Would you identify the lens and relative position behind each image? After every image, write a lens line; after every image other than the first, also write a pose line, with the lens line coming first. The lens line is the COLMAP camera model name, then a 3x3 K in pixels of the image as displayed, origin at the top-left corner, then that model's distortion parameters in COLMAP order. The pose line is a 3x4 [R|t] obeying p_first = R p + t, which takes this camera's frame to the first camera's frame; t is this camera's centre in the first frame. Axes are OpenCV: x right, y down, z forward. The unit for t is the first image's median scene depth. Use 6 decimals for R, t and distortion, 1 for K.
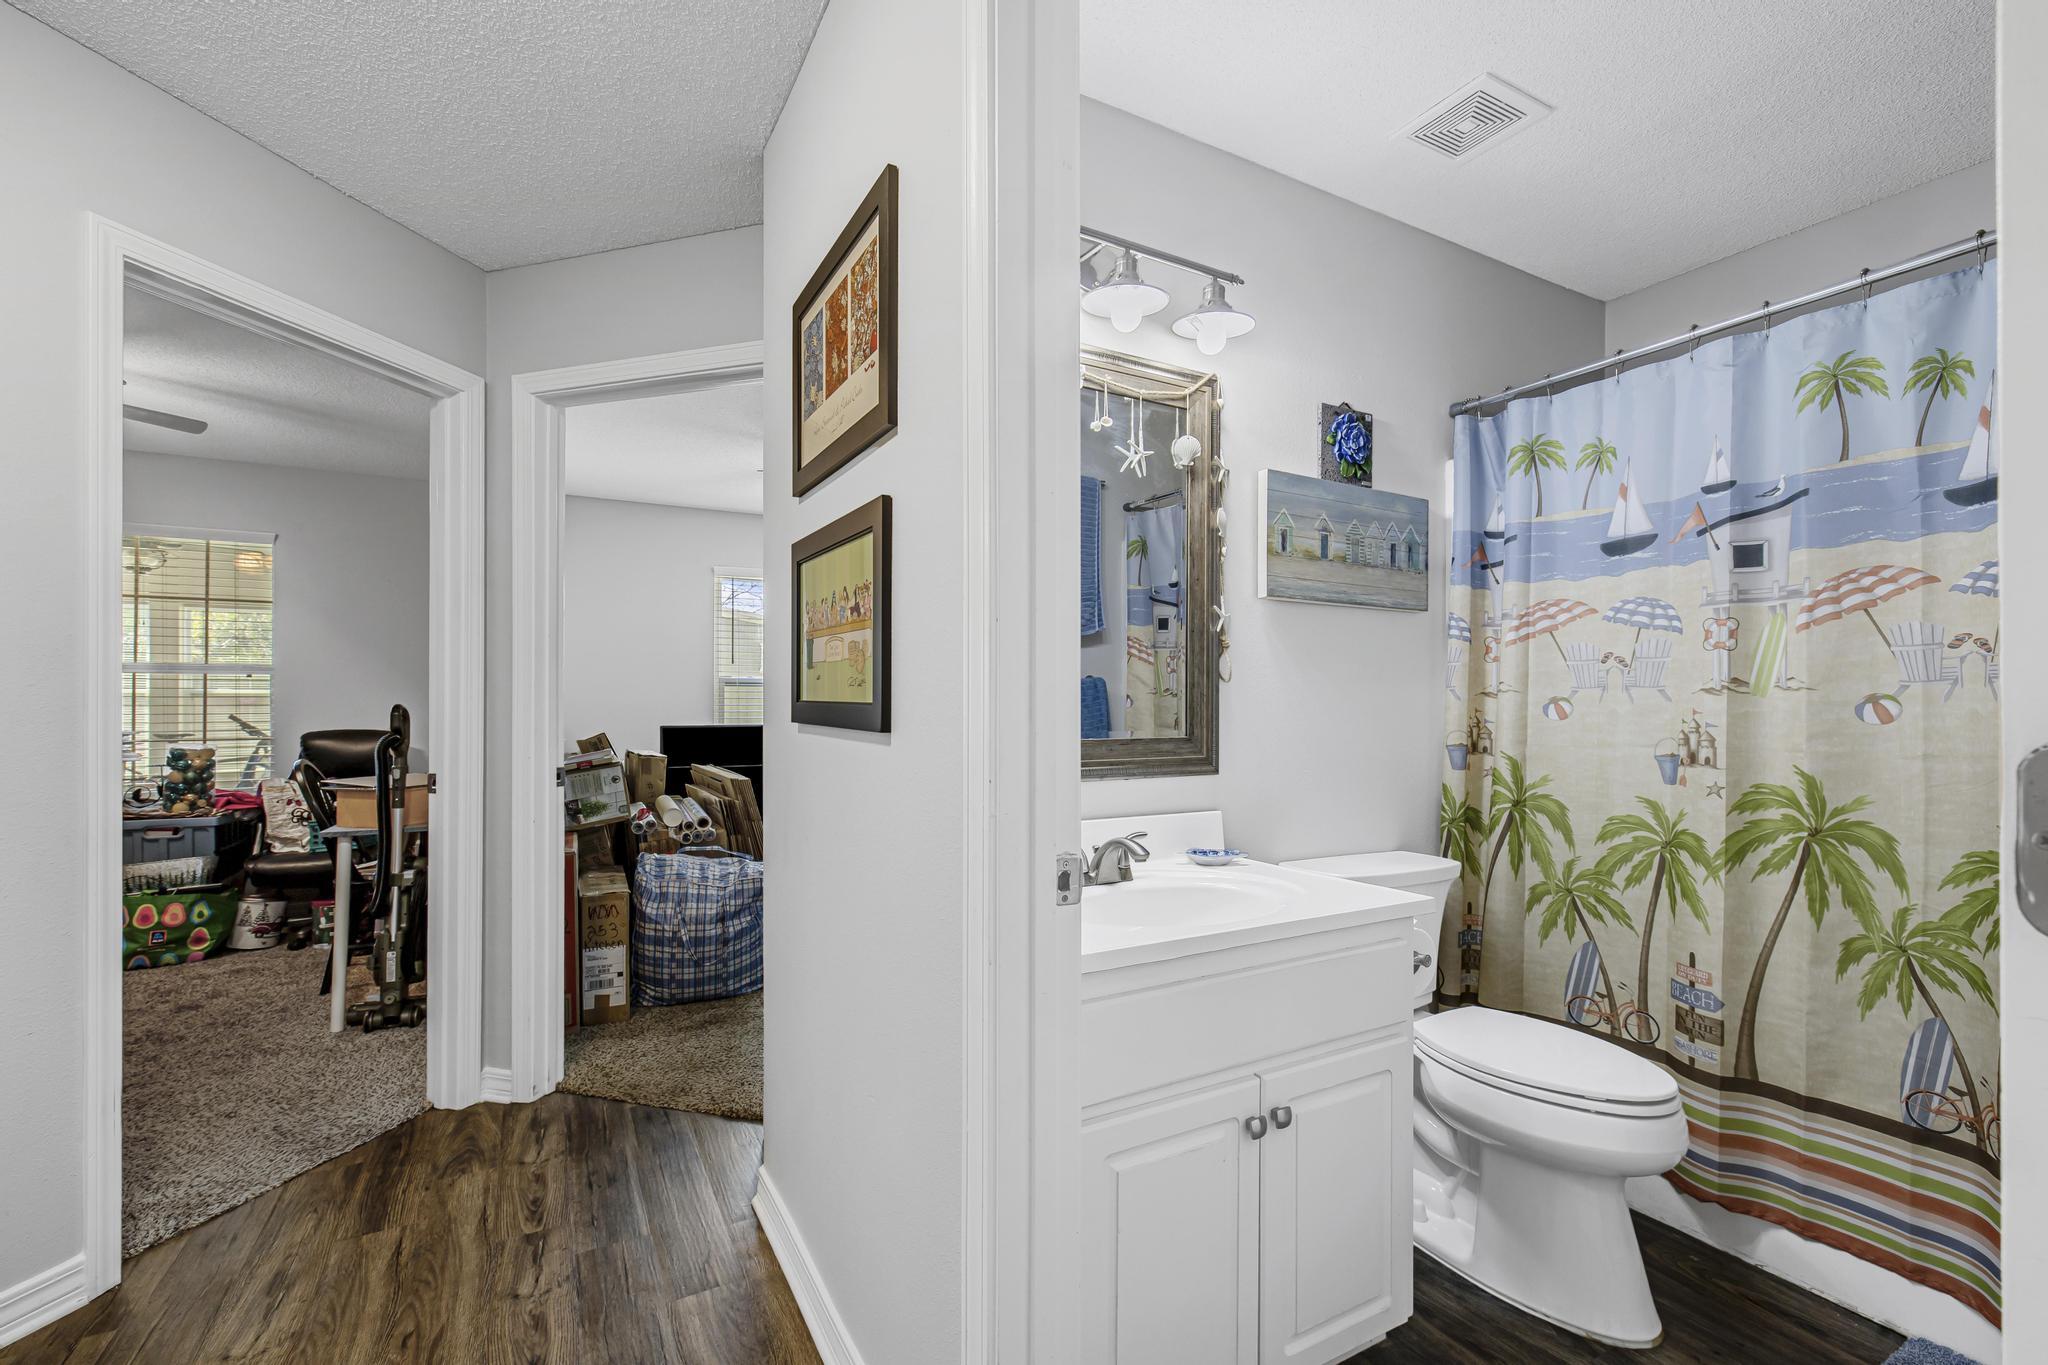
lens RADIAL K [[881.8, 0, 1025.8], [0, 881.8, 698.8], [0, 0, 1]] dist [0.001517, -0.000010]
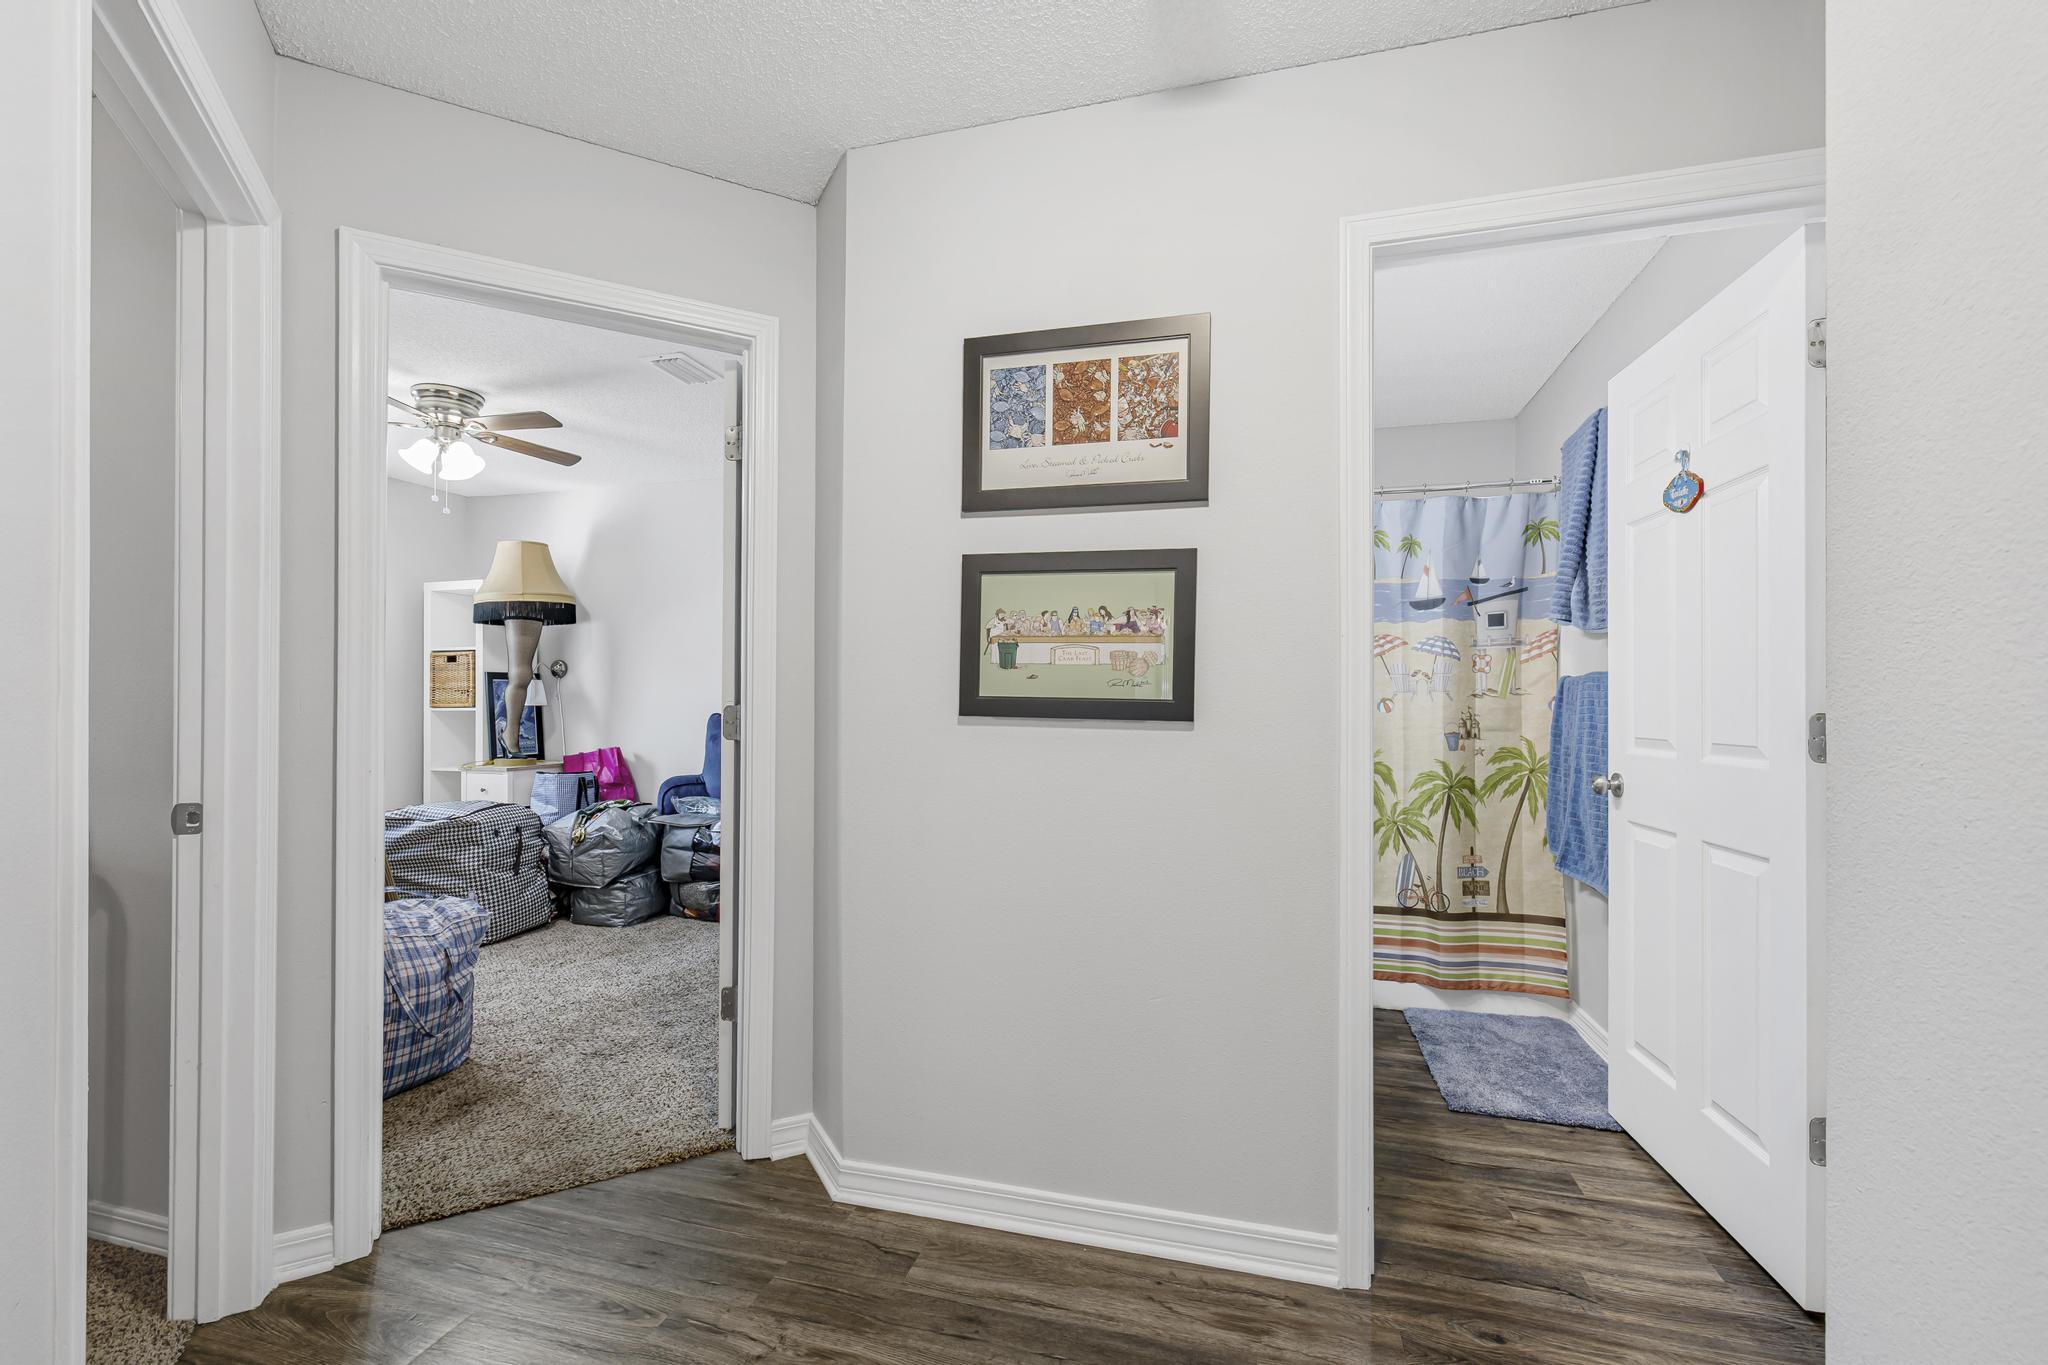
lens RADIAL K [[881.8, 0, 1016.9], [0, 881.8, 694.3], [0, 0, 1]] dist [0.001517, -0.000010]
pose [[0.700374, 0.010882, 0.713693, -1.090208], [-0.009099, 0.999939, -0.006317, 0.006240], [-0.713718, -0.002070, 0.700430, 0.194406]]
